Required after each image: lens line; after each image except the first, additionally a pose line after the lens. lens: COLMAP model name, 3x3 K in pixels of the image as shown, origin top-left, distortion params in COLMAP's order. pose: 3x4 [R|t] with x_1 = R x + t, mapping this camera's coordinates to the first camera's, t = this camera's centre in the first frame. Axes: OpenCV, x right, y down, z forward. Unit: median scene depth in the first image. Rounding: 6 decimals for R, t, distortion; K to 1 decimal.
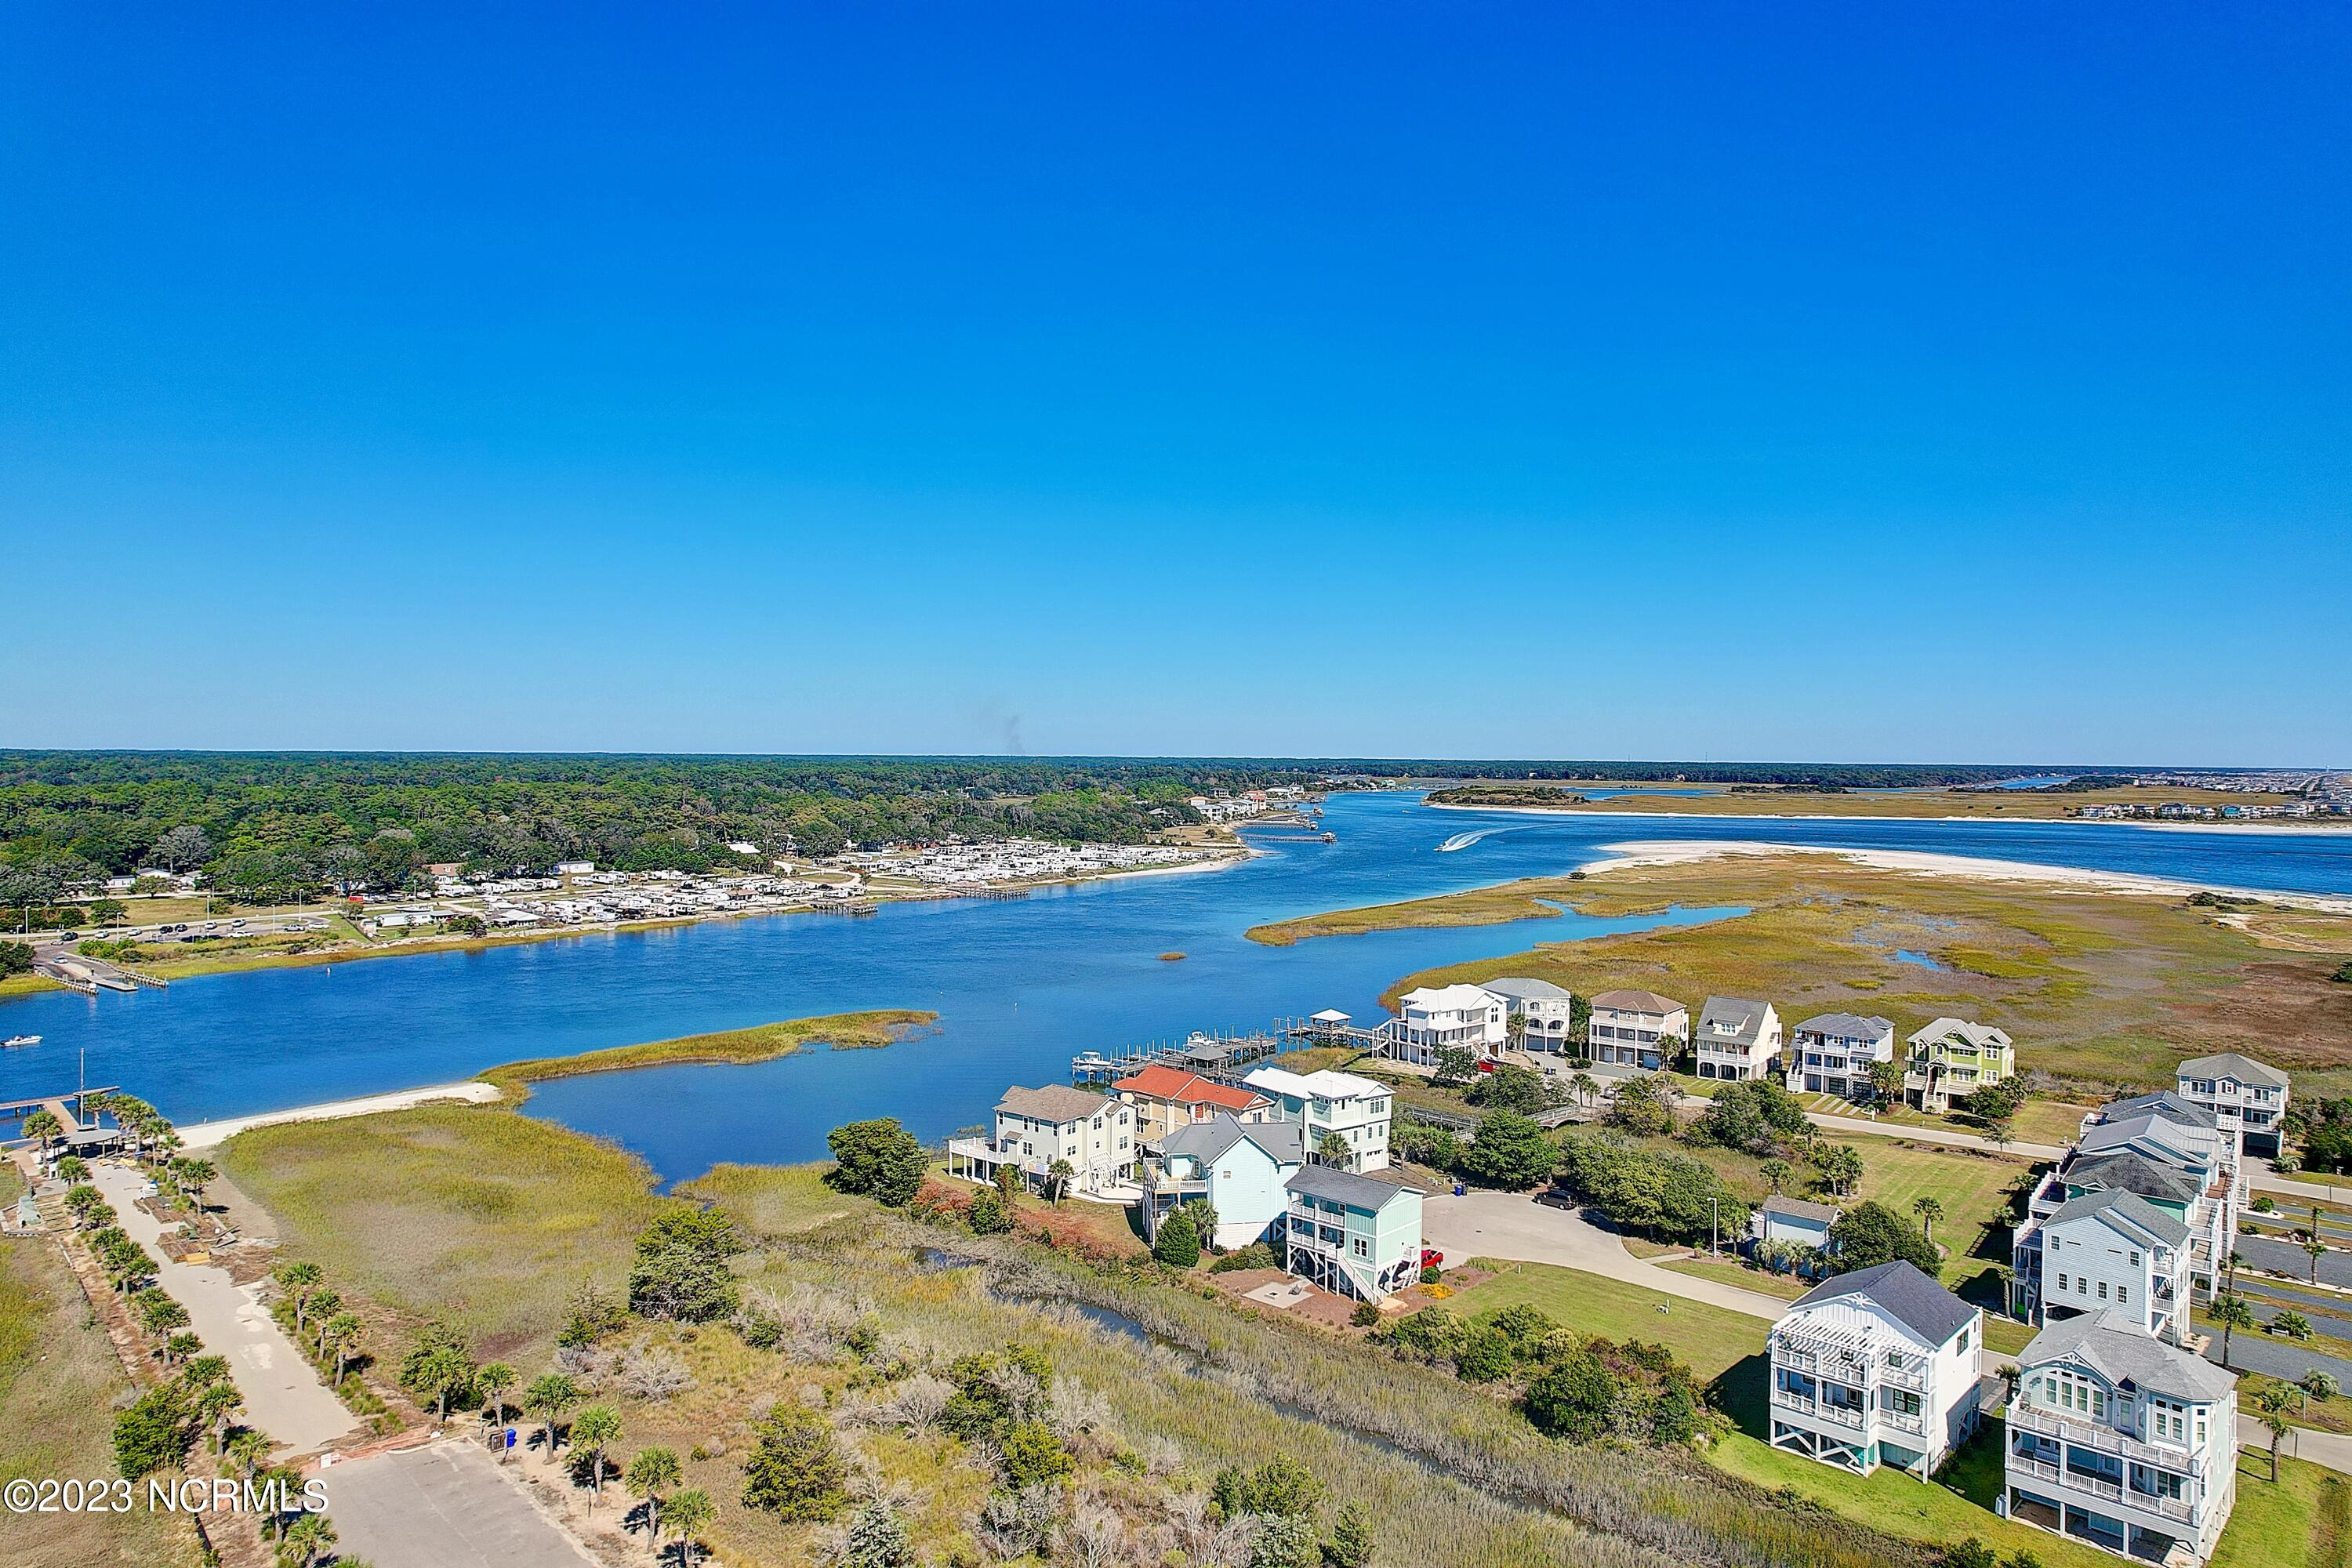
lens RADIAL K [[1501.2, 0, 1187.0], [0, 1501.2, 793.4], [0, 0, 1]] dist [-0.075913, 0.070008]
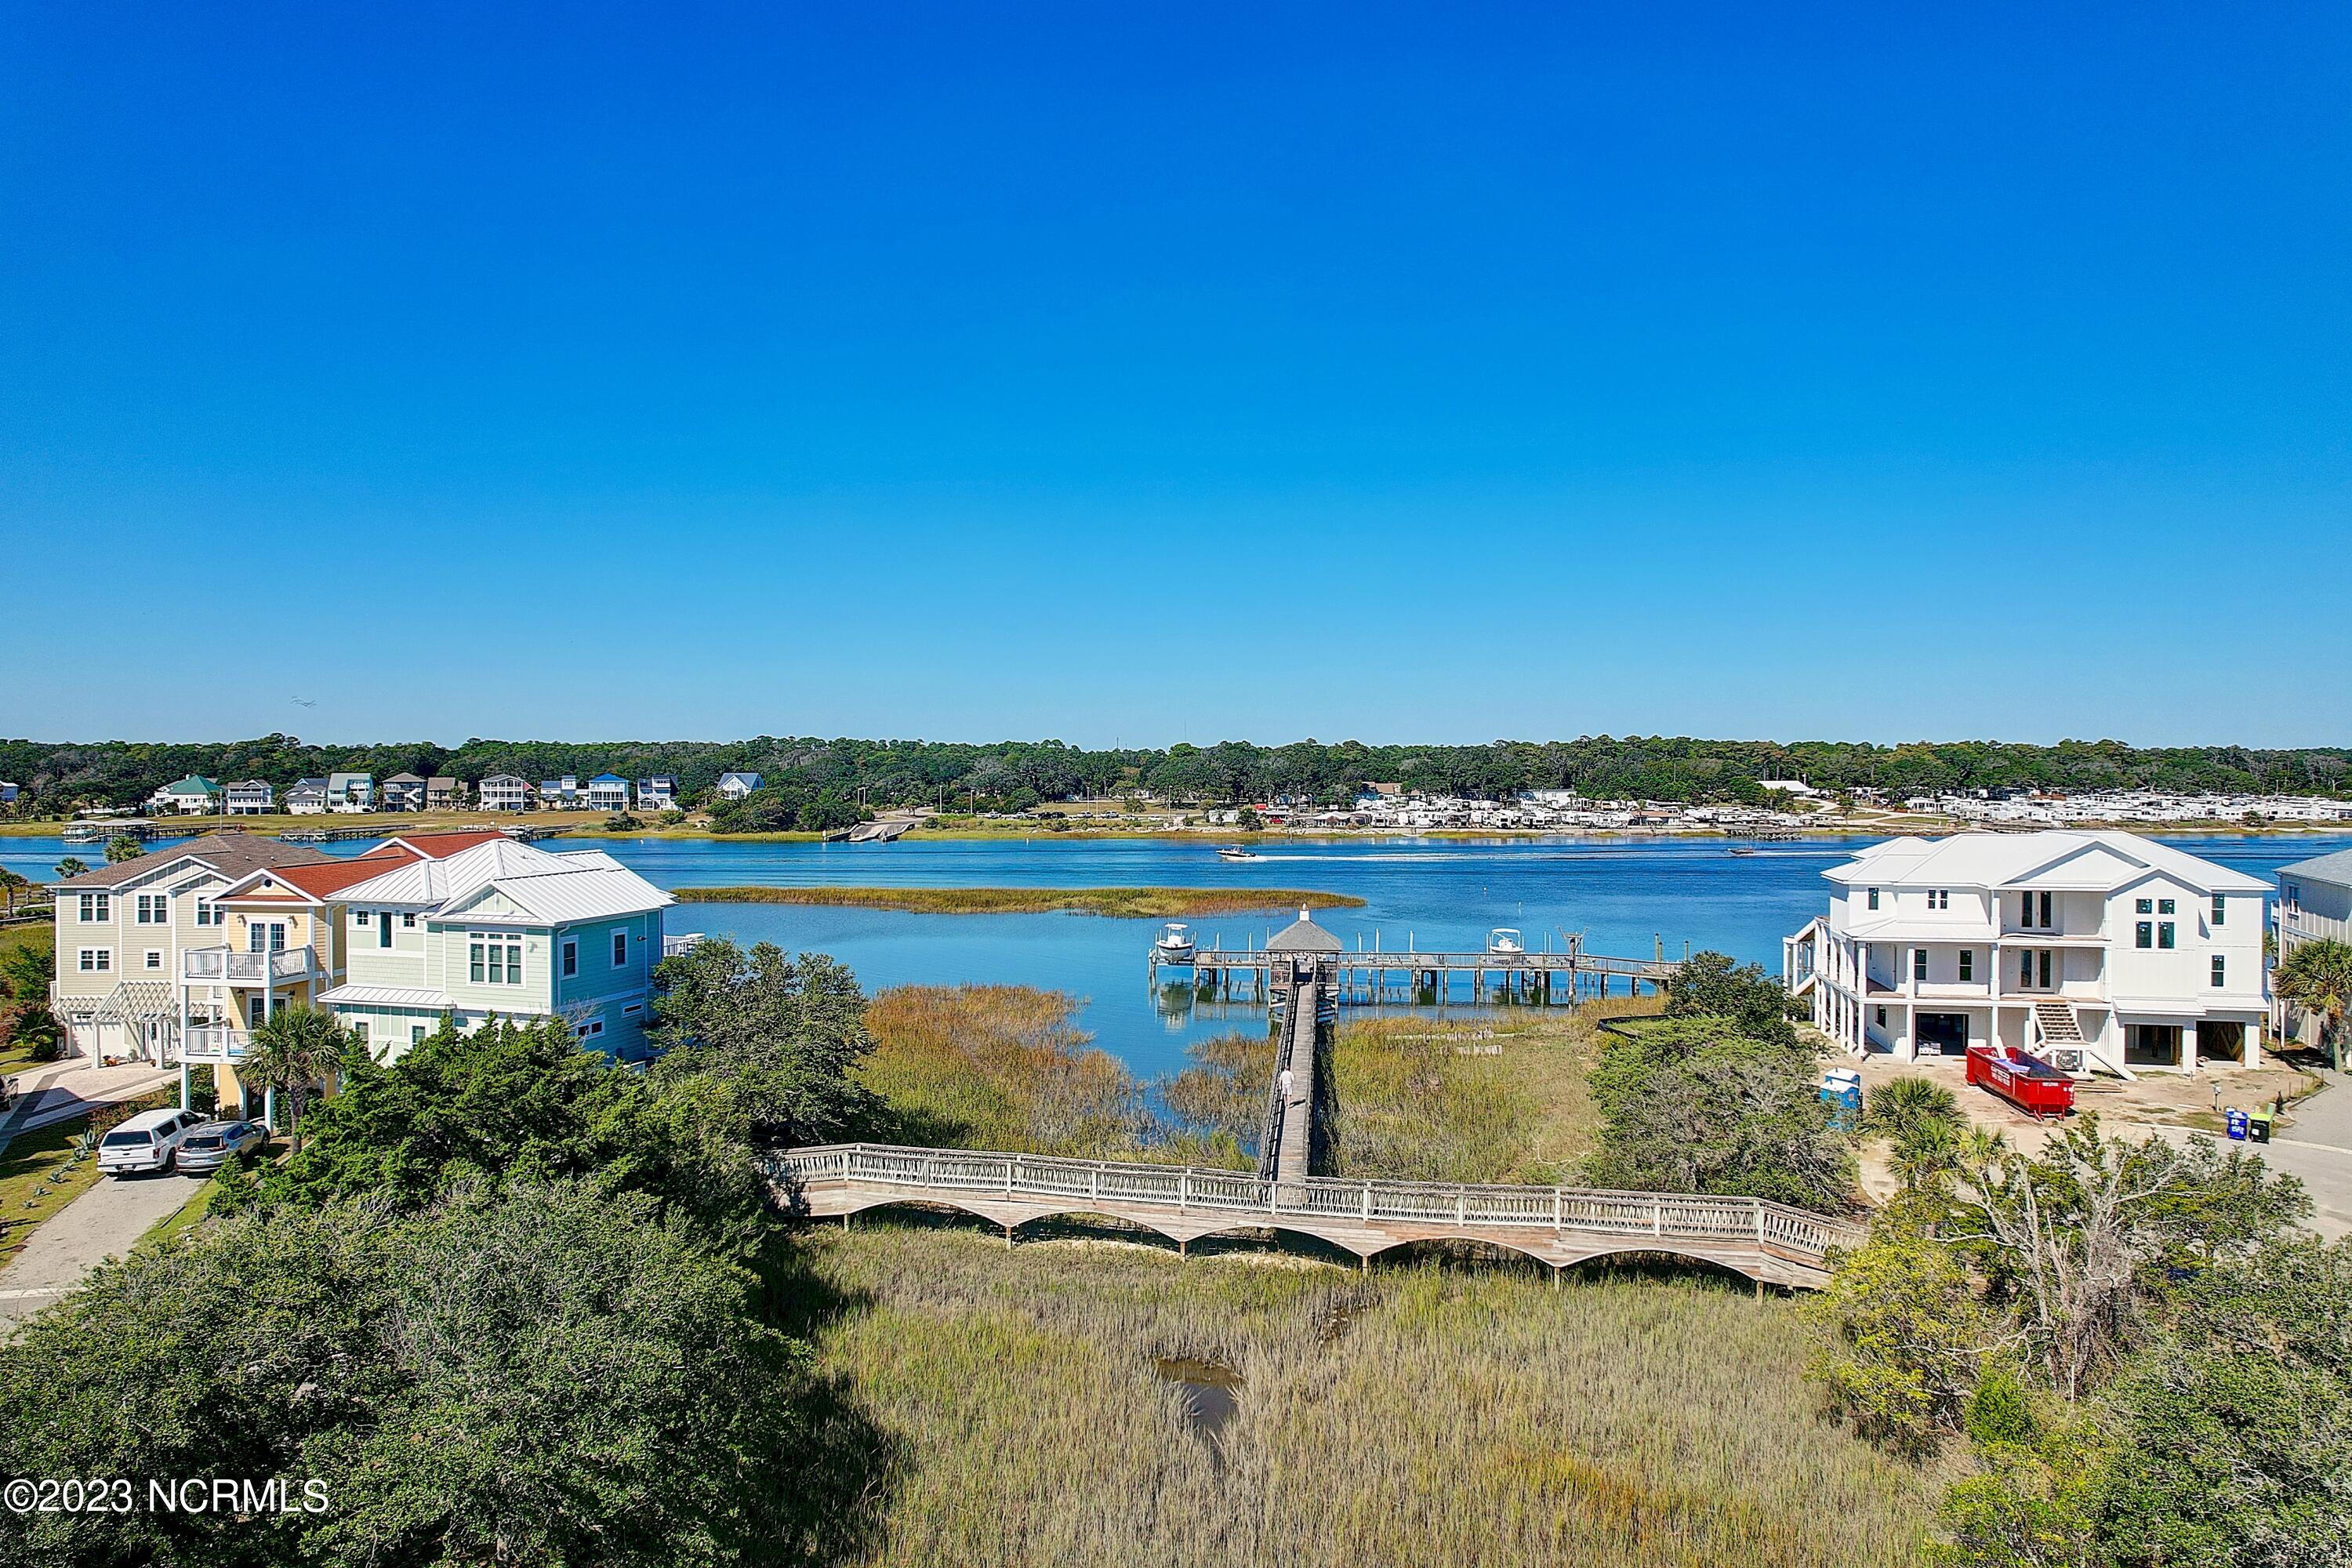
lens RADIAL K [[1501.2, 0, 1180.7], [0, 1501.2, 782.4], [0, 0, 1]] dist [-0.075913, 0.070008]
pose [[0.619725, 0.001112, -0.784819, 0.371244], [-0.015595, 0.999819, -0.010898, 0.148760], [0.784664, 0.018993, 0.619630, 0.783943]]
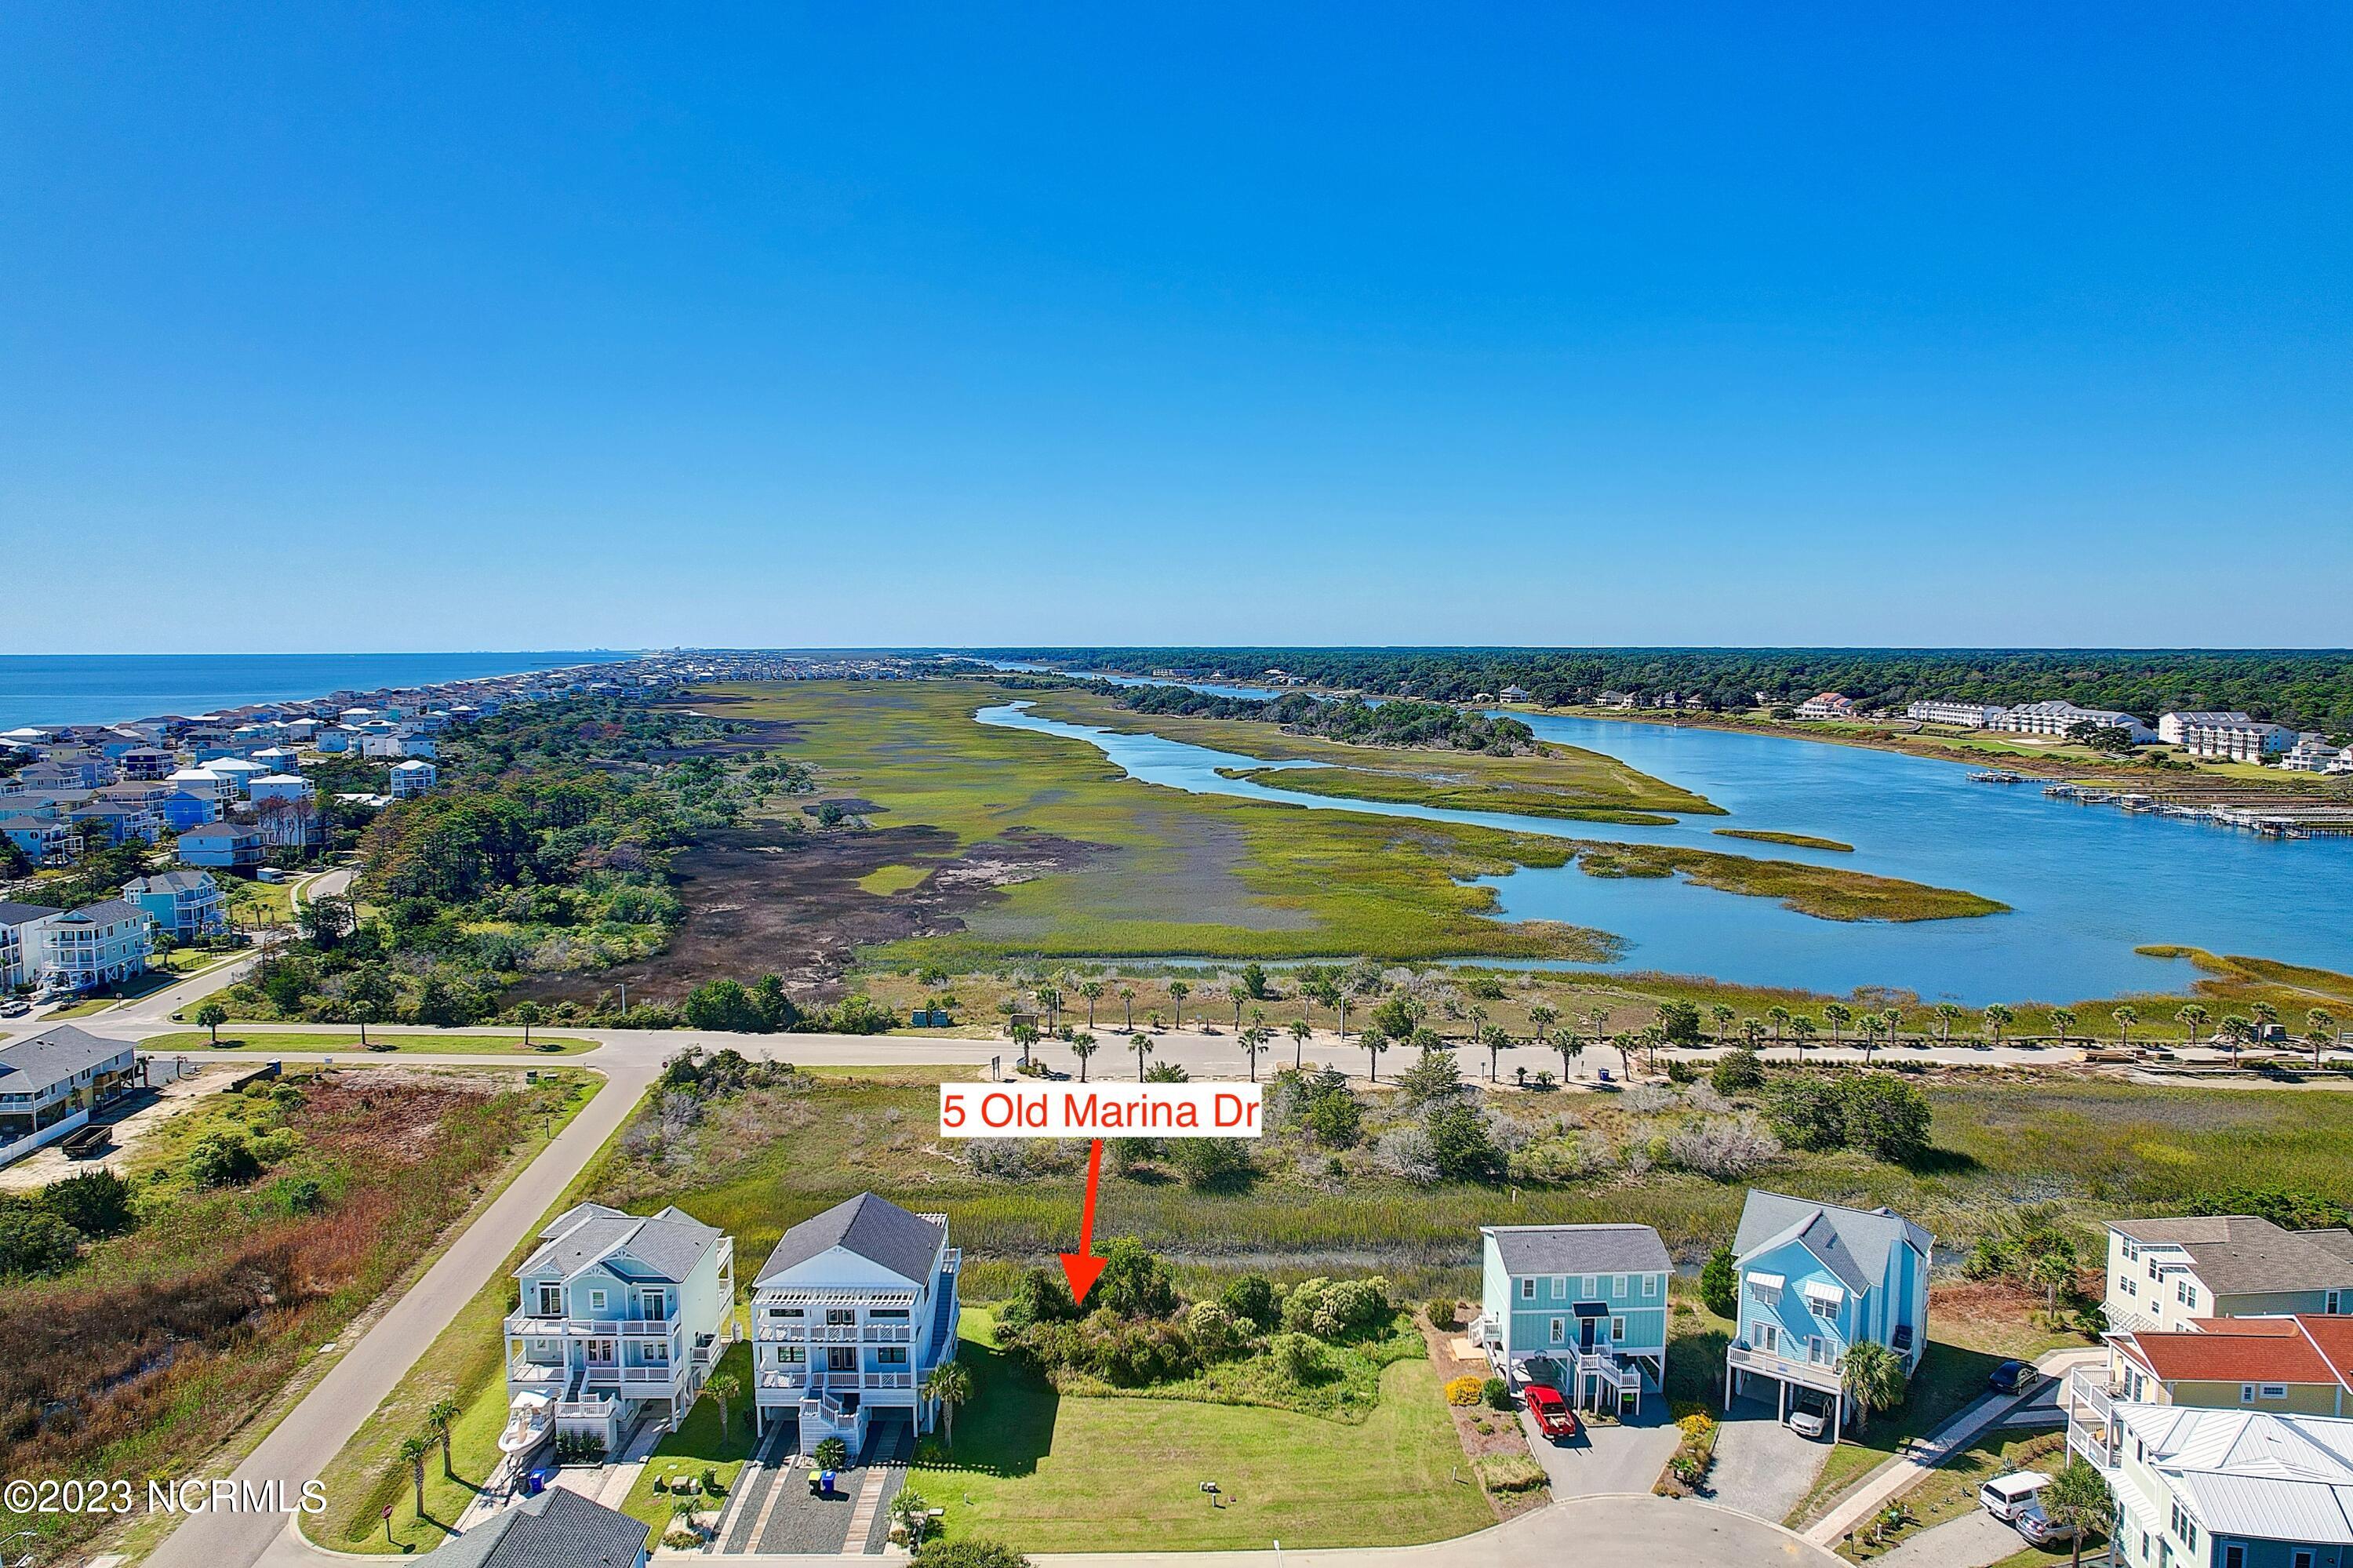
lens RADIAL K [[1501.9, 0, 1188.2], [0, 1501.9, 780.9], [0, 0, 1]] dist [-0.075913, 0.070008]
pose [[-0.714040, 0.056285, -0.697839, 0.487309], [-0.023023, 0.994336, 0.103757, -0.017178], [0.699726, 0.090153, -0.708700, 0.910358]]
